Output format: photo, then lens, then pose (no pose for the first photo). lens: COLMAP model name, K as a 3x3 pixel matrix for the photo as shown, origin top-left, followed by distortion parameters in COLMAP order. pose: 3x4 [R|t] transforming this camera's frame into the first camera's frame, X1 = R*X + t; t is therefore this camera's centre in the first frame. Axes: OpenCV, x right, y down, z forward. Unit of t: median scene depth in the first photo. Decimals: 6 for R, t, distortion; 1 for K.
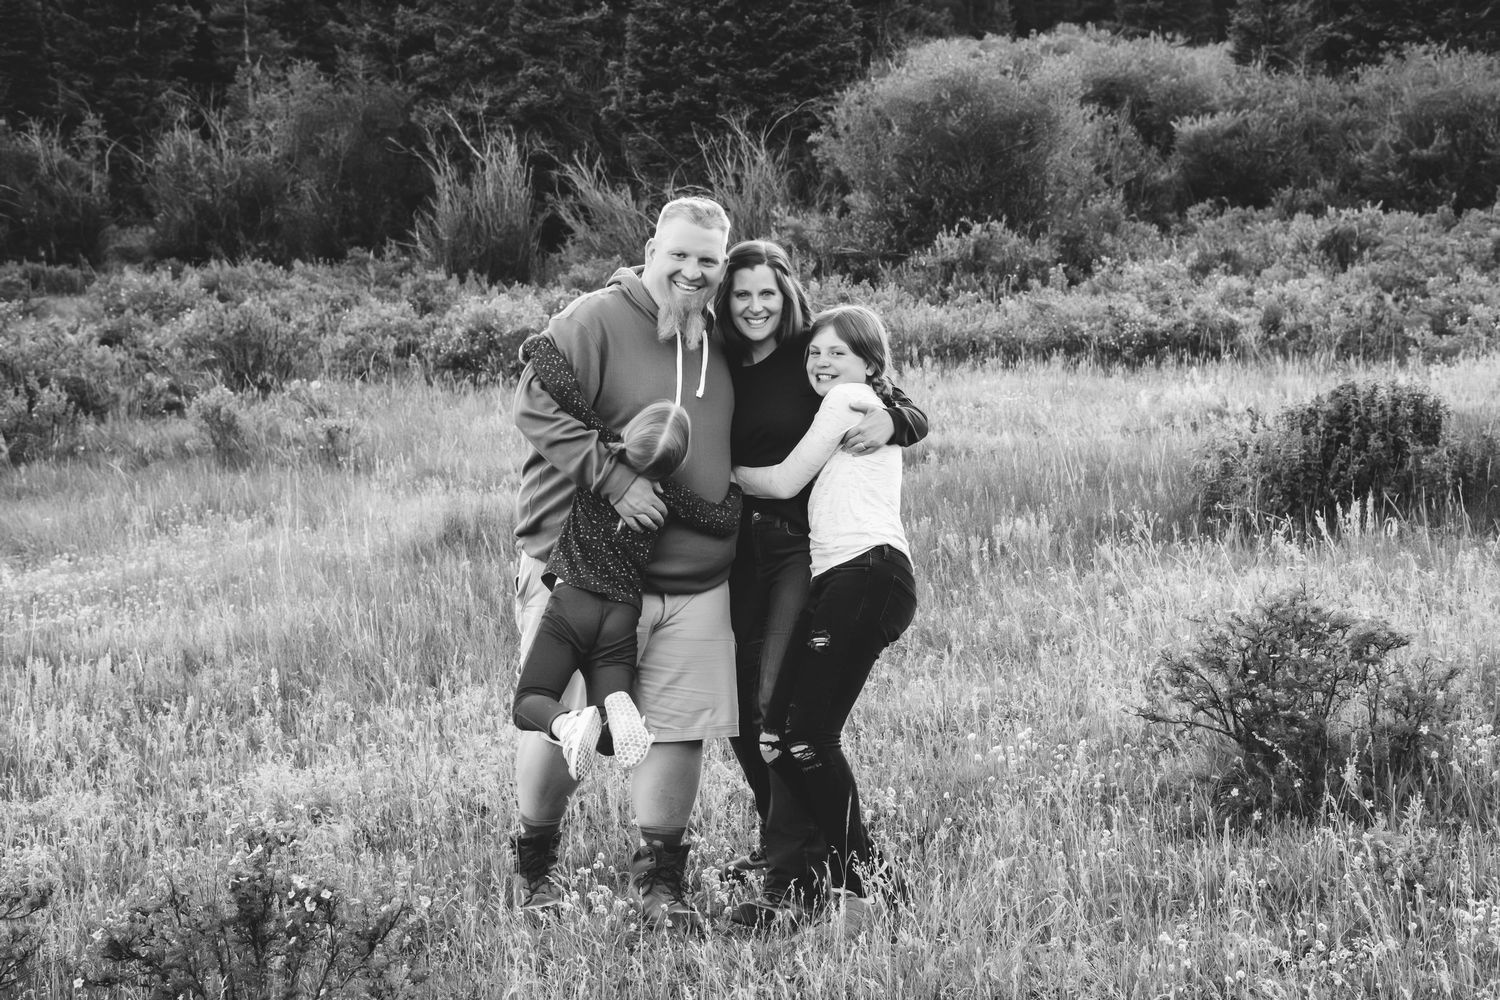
lens RADIAL K [[3445.5, 0, 750.0], [0, 3445.5, 500.0], [0, 0, 1]] dist [0.297921, 3.191558]
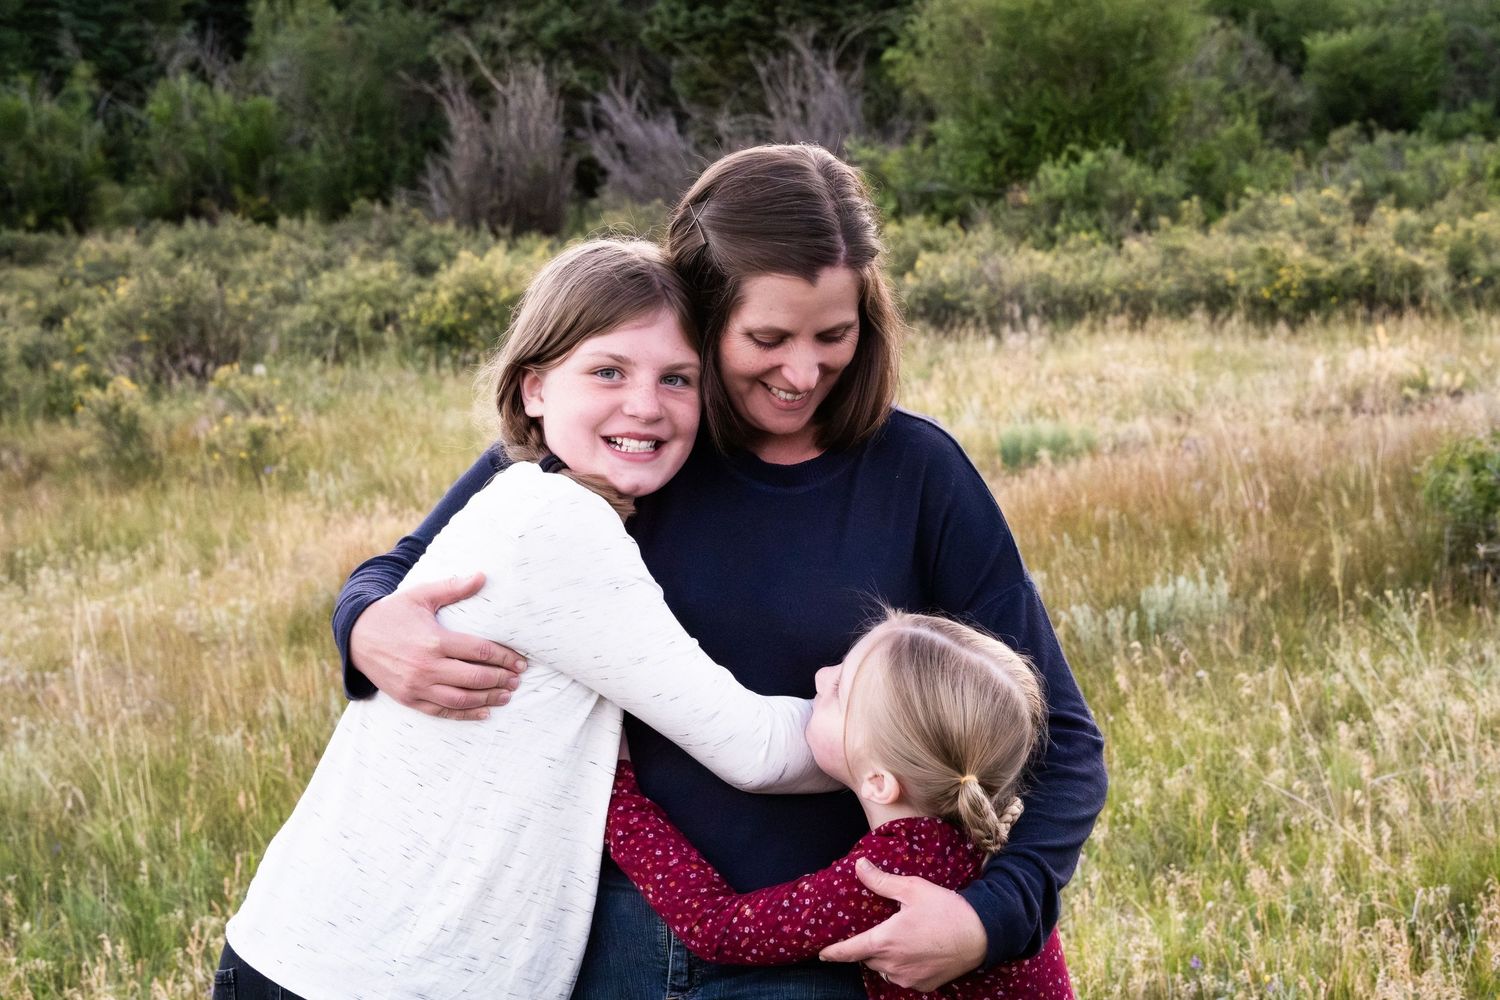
lens RADIAL K [[3415.7, 0, 750.0], [0, 3415.7, 500.0], [0, 0, 1]] dist [-0.218823, 0.309539]
pose [[0.999291, -0.020175, -0.031800, 0.010773], [0.020657, 0.999675, 0.014910, -0.012487], [0.031488, -0.015556, 0.999383, 0.220921]]
